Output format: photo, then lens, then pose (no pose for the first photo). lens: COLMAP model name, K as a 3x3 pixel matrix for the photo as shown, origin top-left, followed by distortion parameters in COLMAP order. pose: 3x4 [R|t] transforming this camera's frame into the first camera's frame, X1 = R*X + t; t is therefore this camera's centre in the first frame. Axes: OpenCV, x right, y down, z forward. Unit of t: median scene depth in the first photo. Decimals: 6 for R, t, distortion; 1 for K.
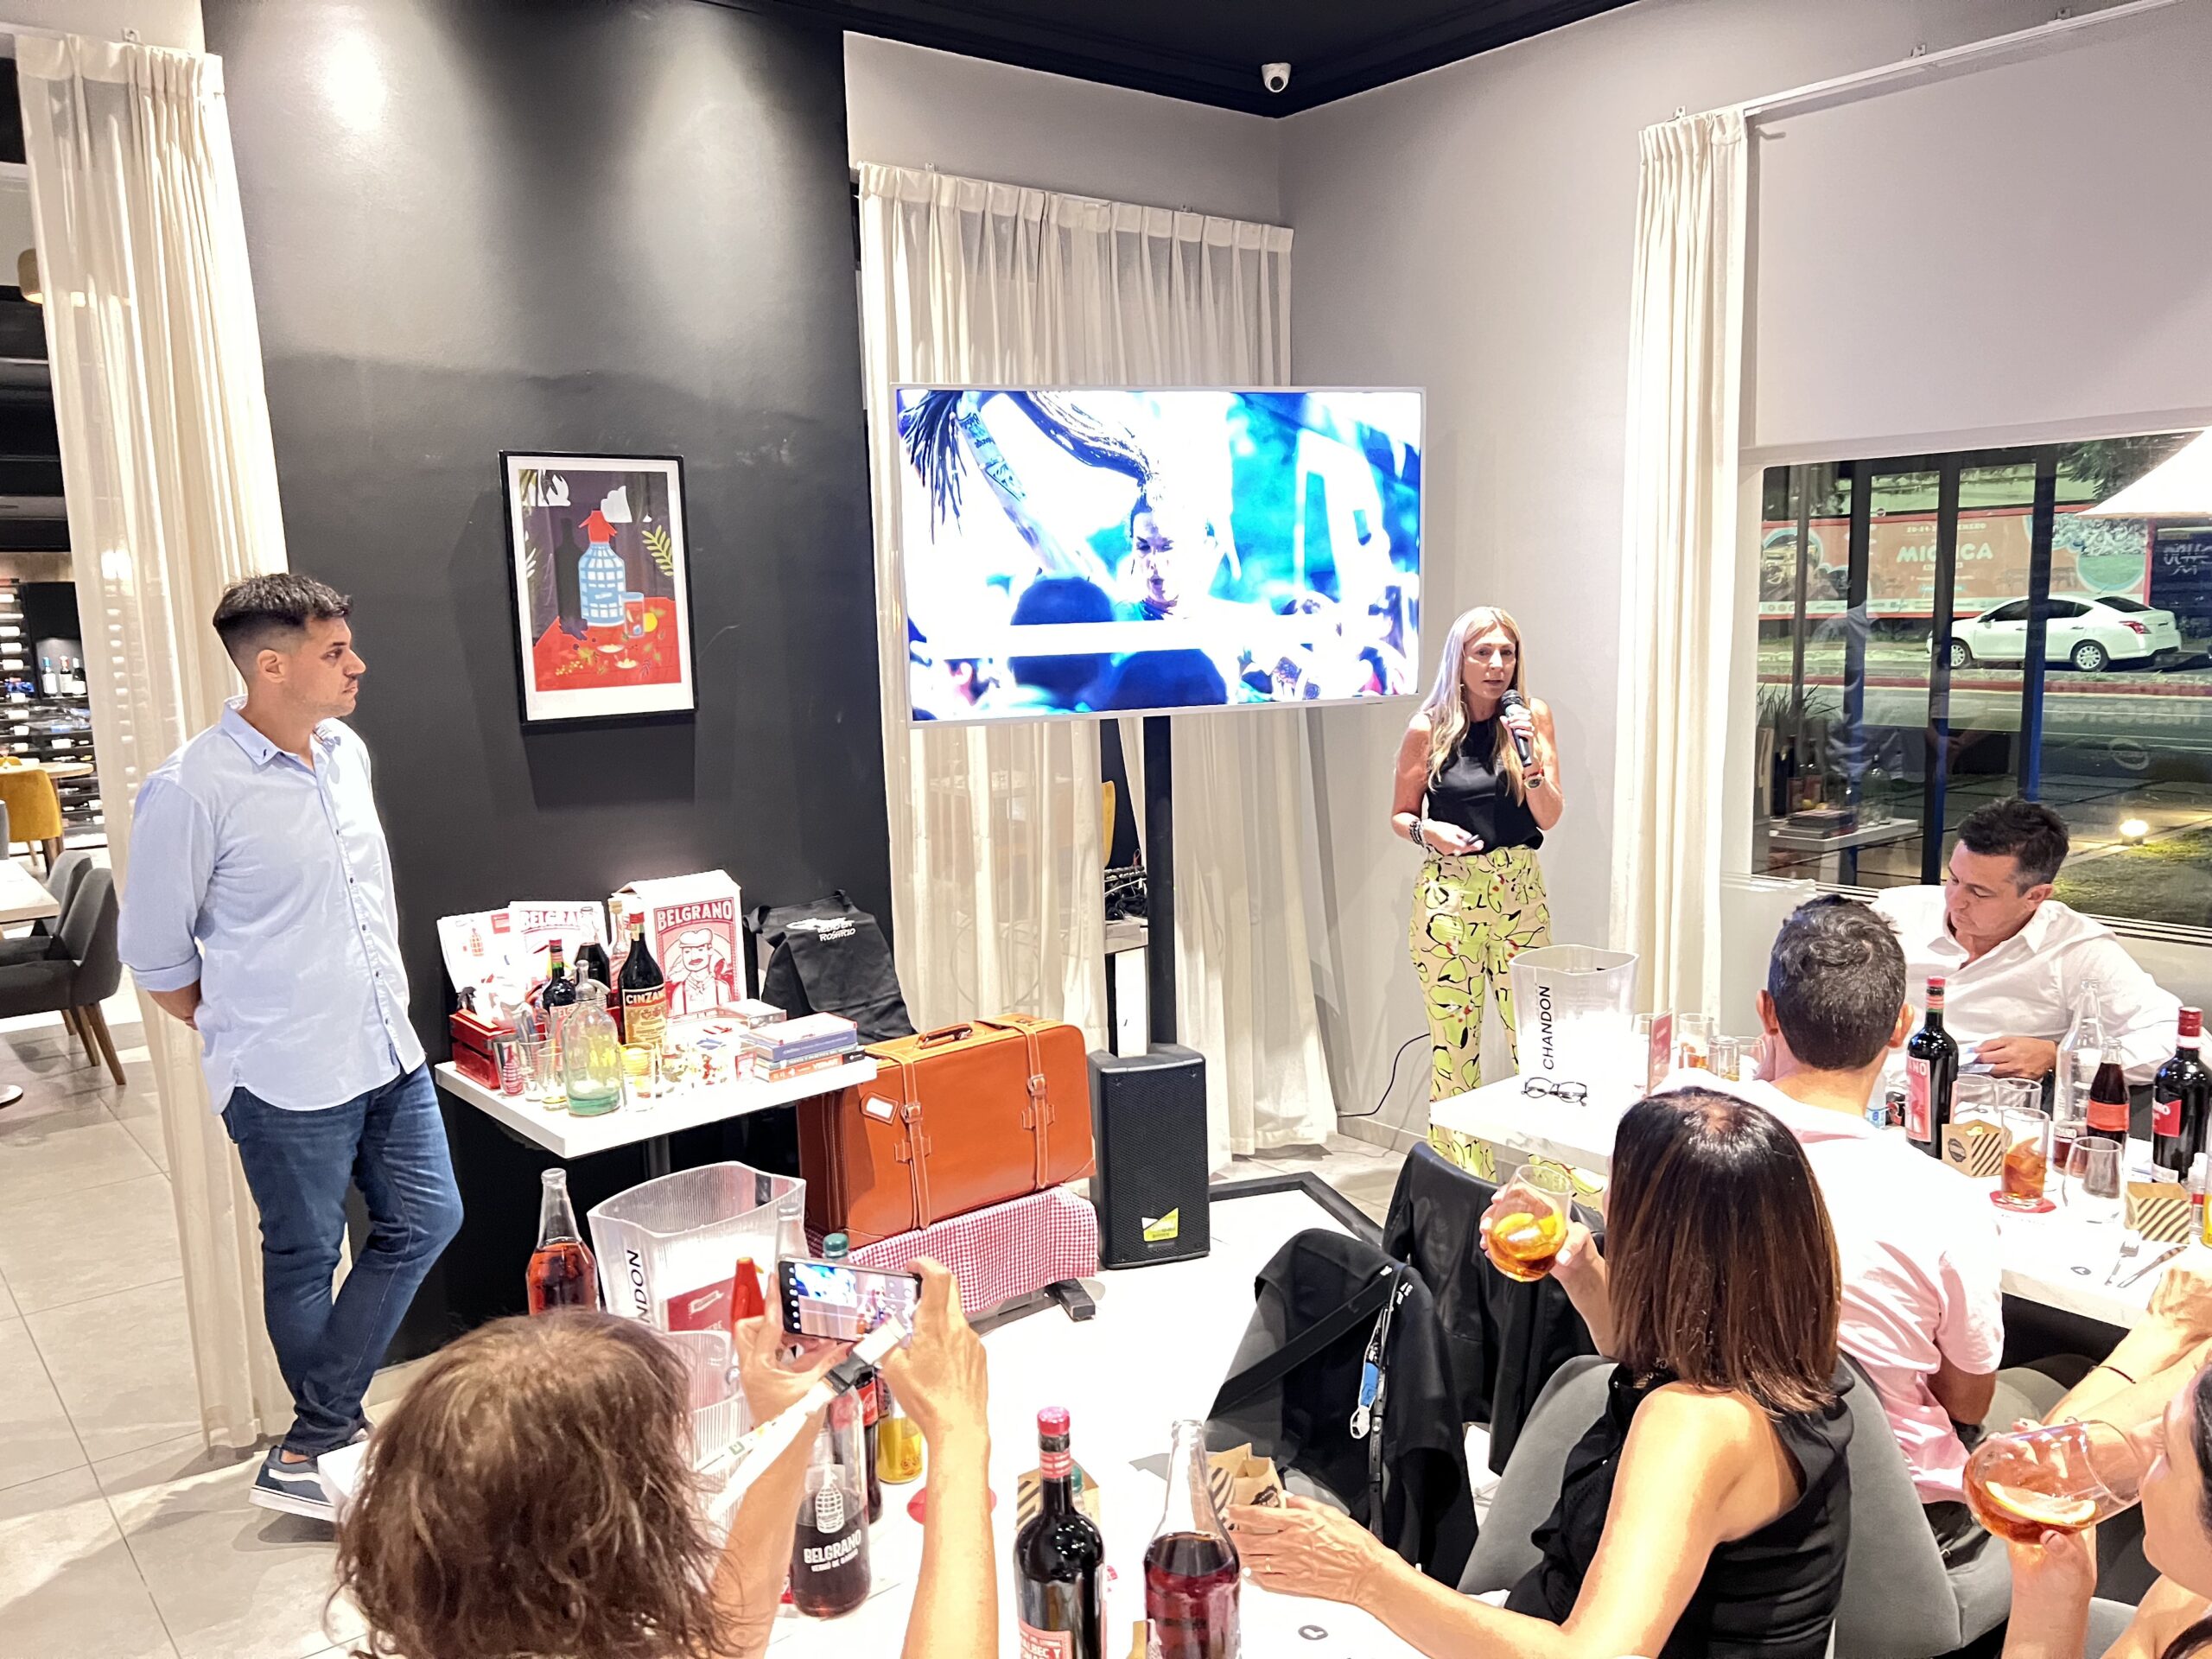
lens RADIAL K [[1657.5, 0, 1106.0], [0, 1657.5, 829.5], [0, 0, 1]] dist [0.000920, 0.000178]
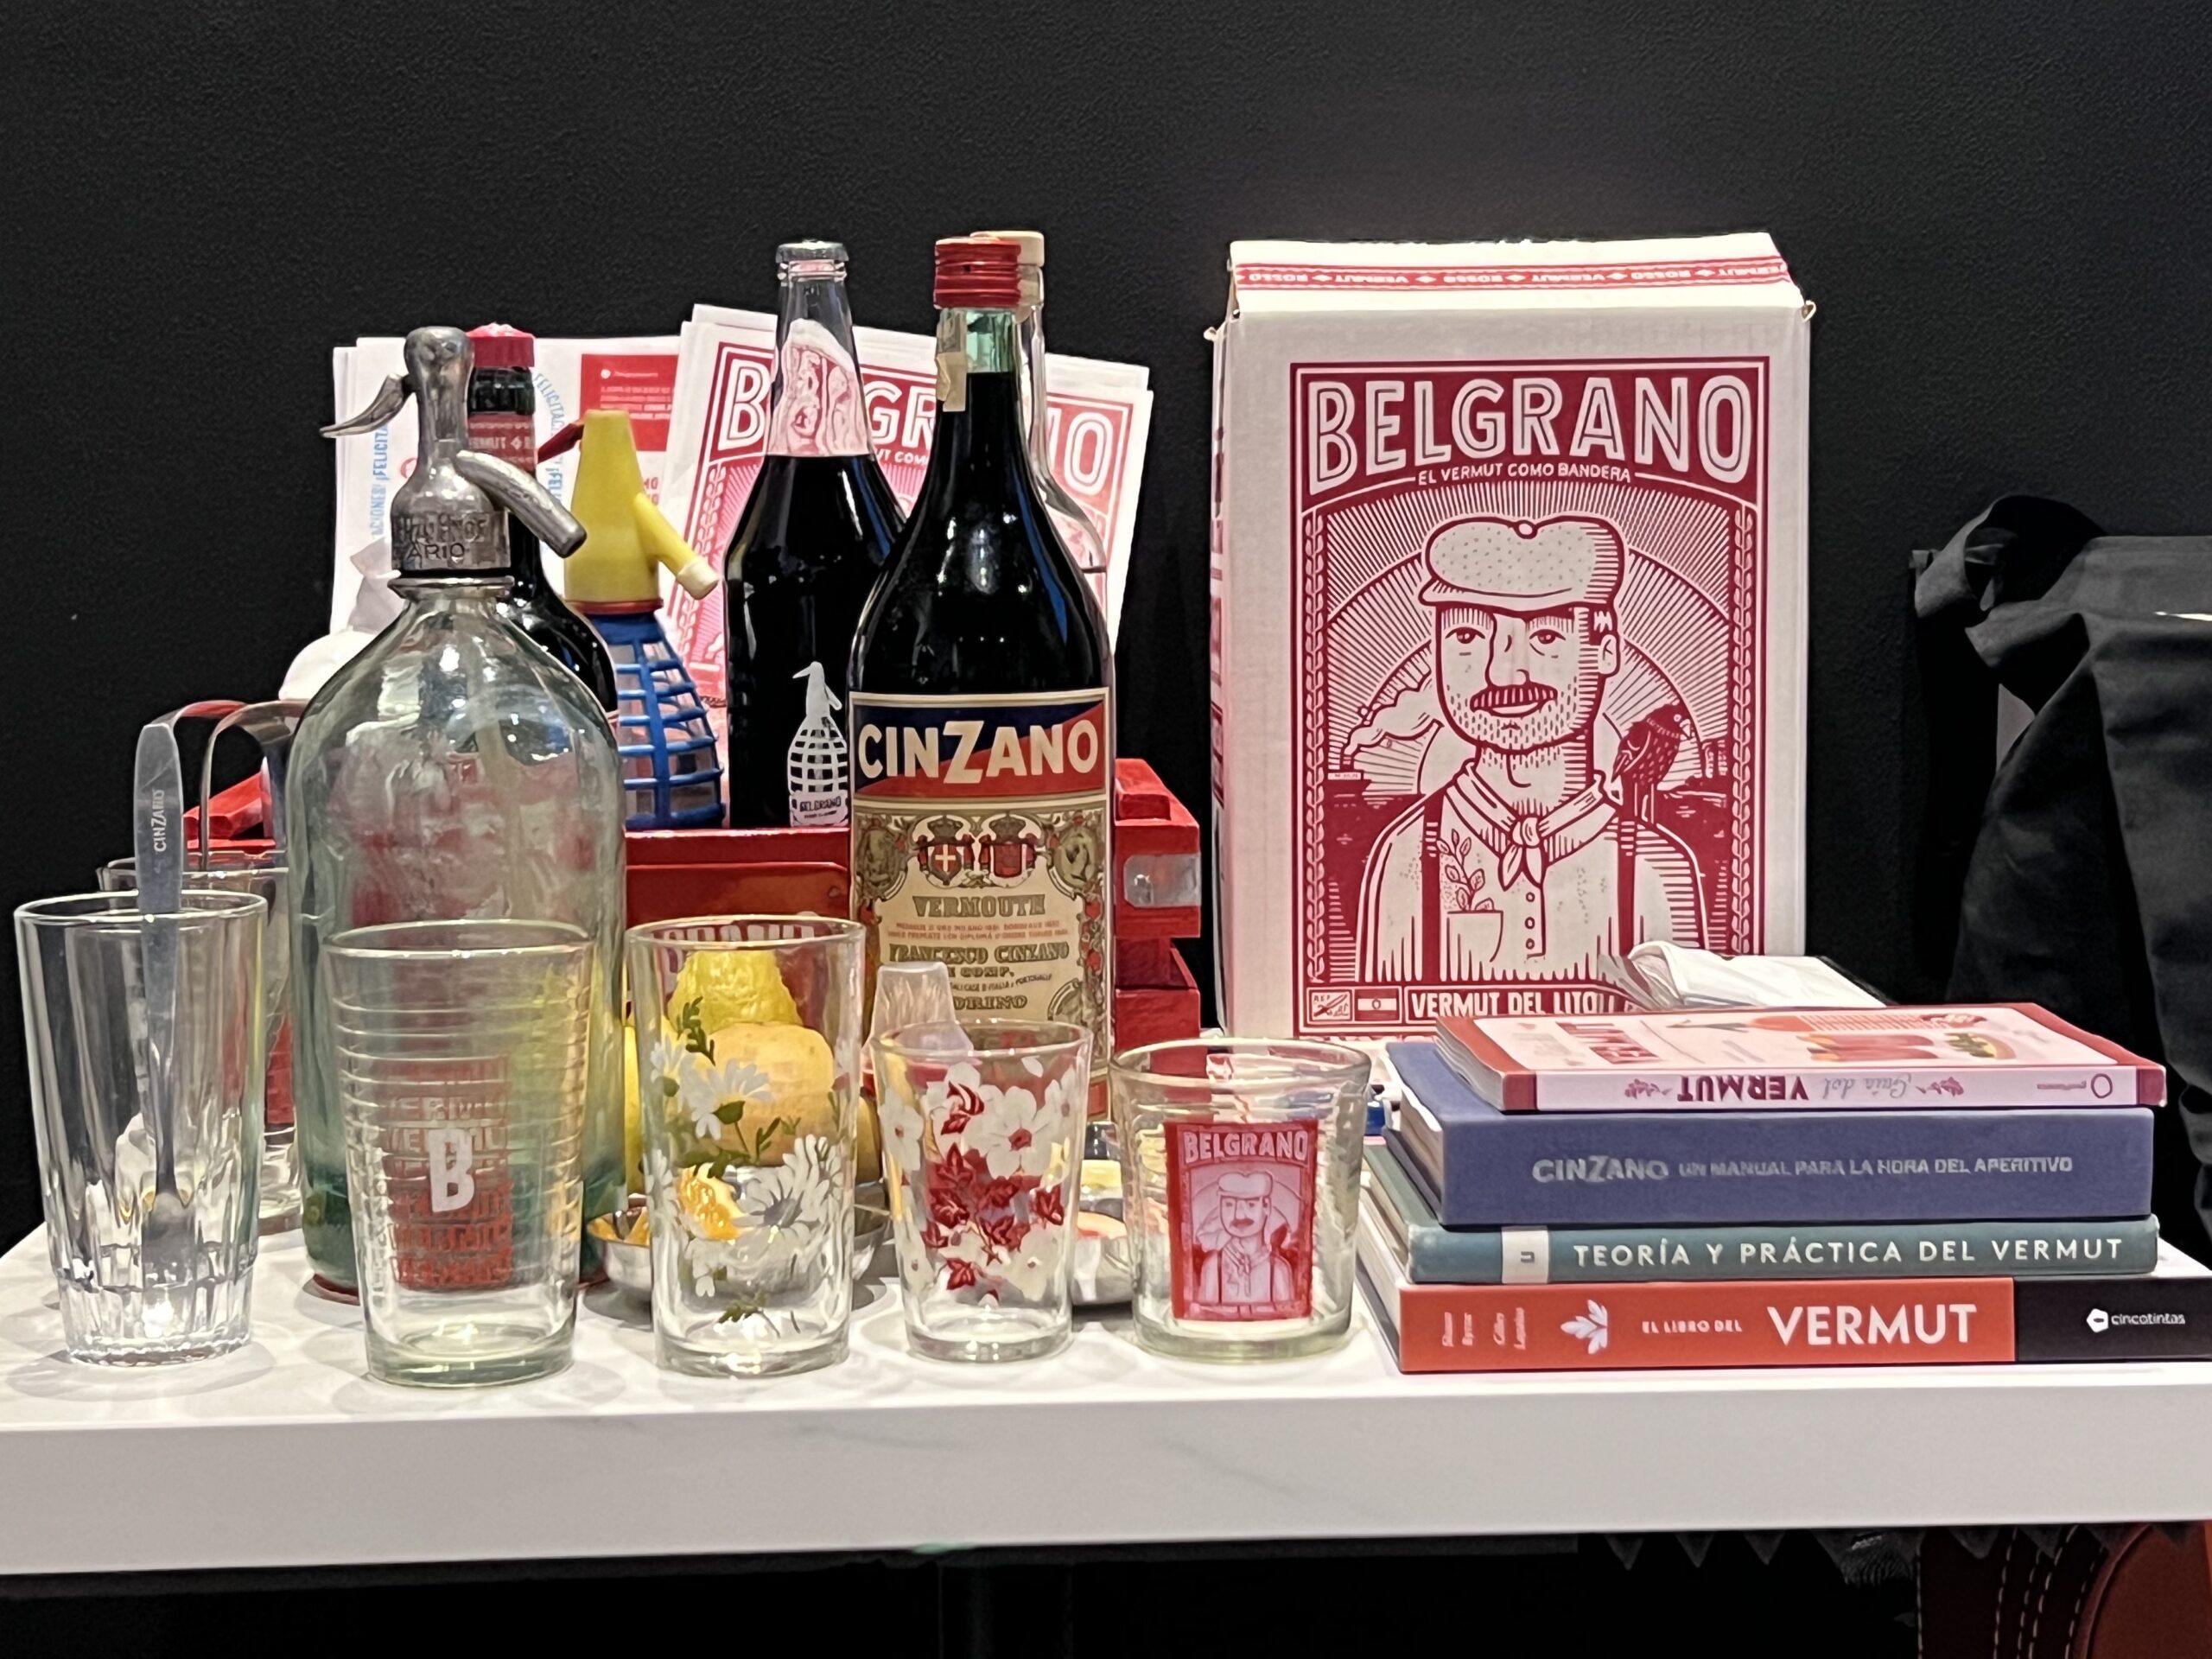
lens RADIAL K [[3780.5, 0, 1106.0], [0, 3780.5, 829.5], [0, 0, 1]] dist [0.038443, 0.088084]
pose [[0.784298, 0.083187, -0.614782, -0.030804], [-0.107631, 0.994187, -0.002783, 0.099311], [0.610977, 0.068352, 0.788692, 0.652263]]
